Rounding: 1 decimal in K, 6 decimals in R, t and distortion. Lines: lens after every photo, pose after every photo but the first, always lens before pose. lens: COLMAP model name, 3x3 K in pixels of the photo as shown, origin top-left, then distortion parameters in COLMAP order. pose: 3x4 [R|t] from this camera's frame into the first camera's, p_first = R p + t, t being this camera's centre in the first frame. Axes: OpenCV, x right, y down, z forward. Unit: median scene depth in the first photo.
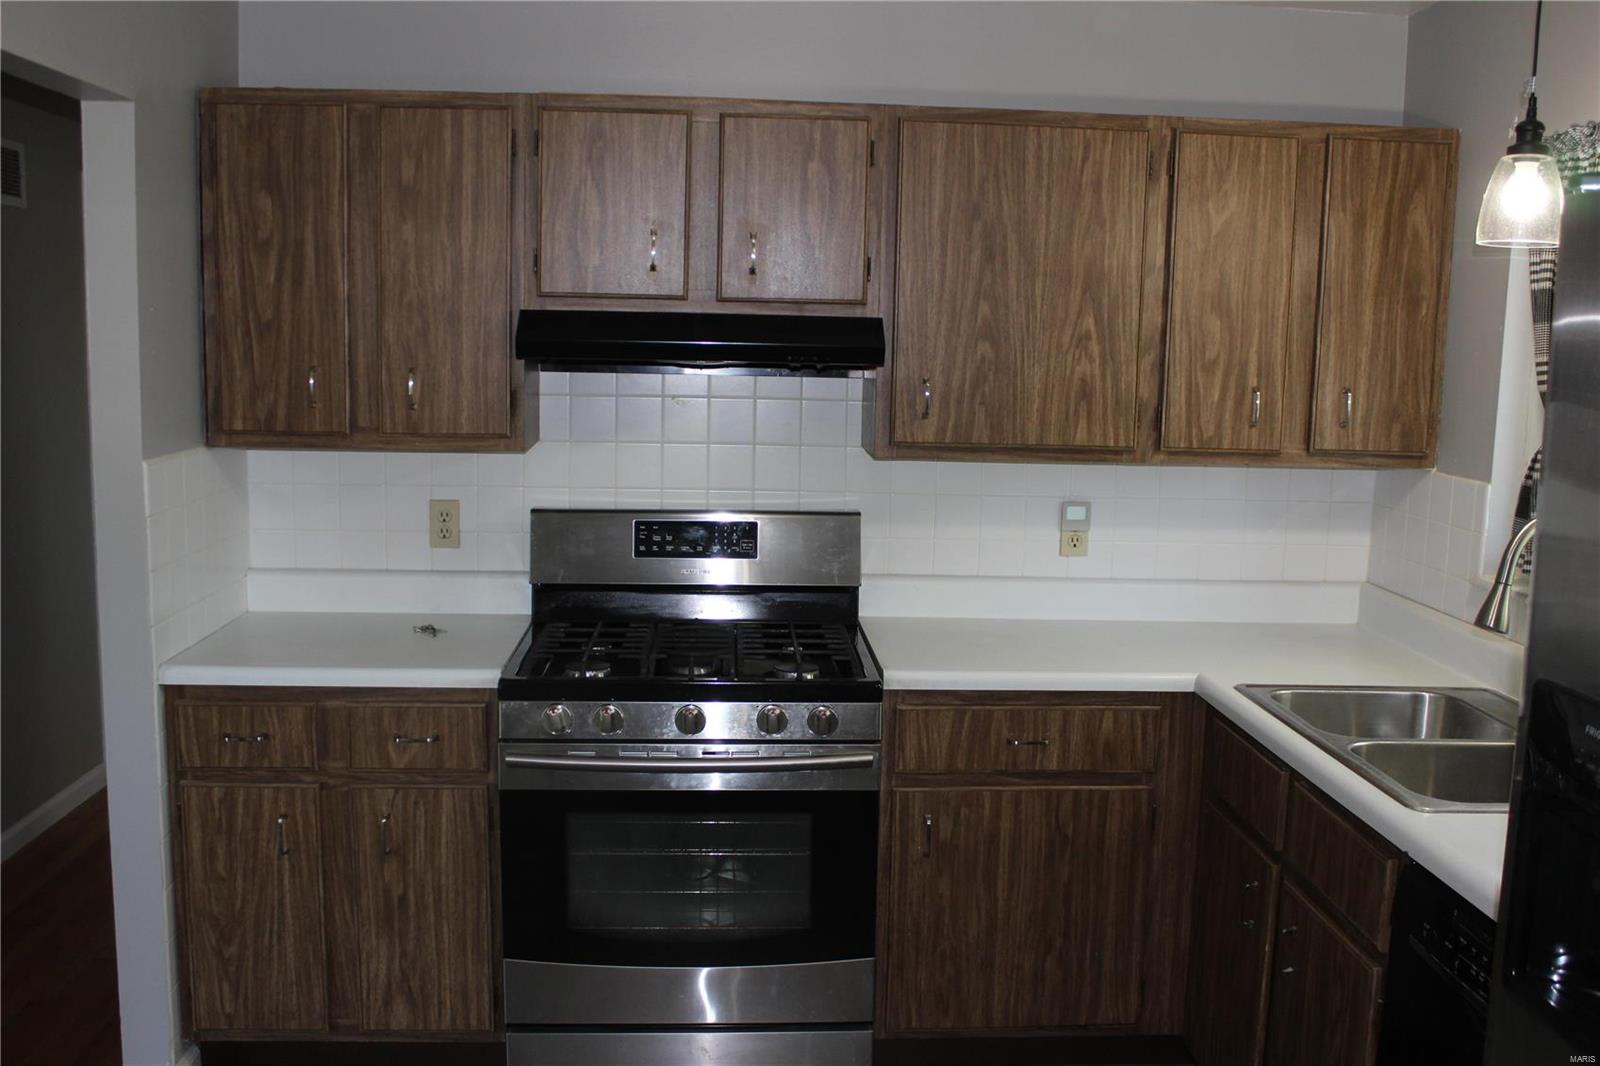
lens RADIAL K [[1548.9, 0, 801.7], [0, 1548.9, 558.4], [0, 0, 1]] dist [-0.135649, 0.148093]
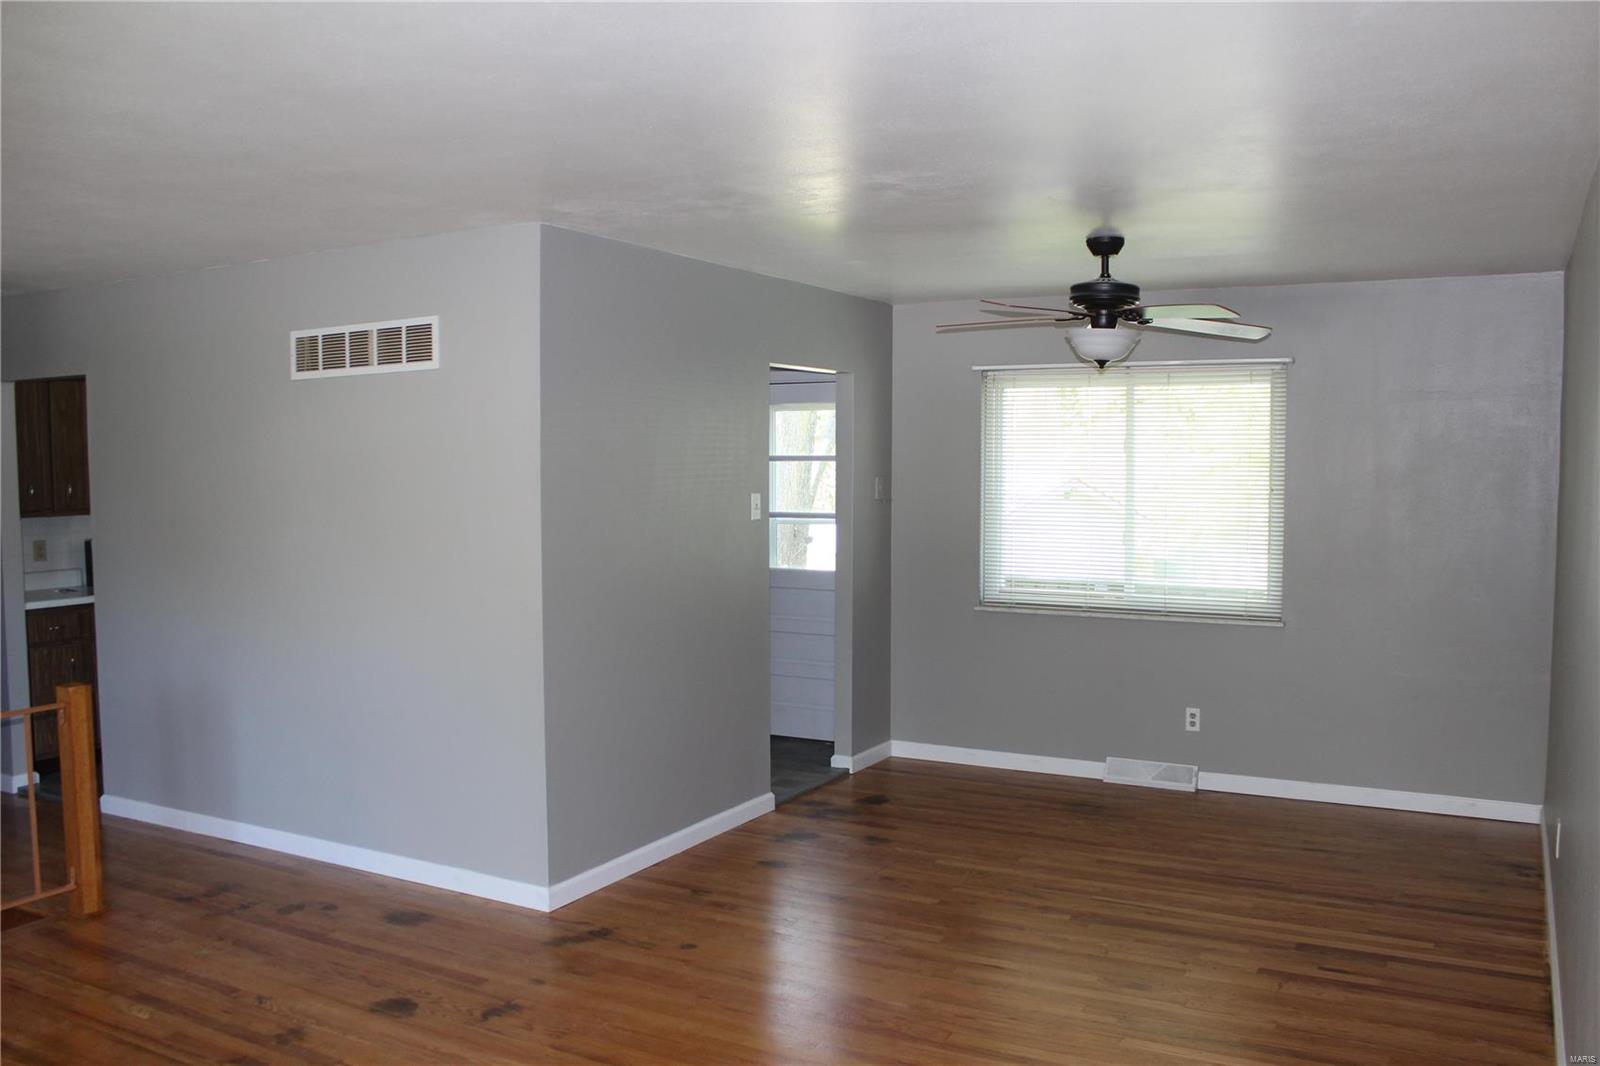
lens RADIAL K [[1334.7, 0, 806.0], [0, 1334.7, 557.8], [0, 0, 1]] dist [-0.162918, 0.151030]
pose [[0.534723, -0.089282, 0.840298, -1.417169], [0.140161, 0.989999, 0.015996, 0.136236], [-0.833323, 0.109224, 0.541889, -1.162804]]
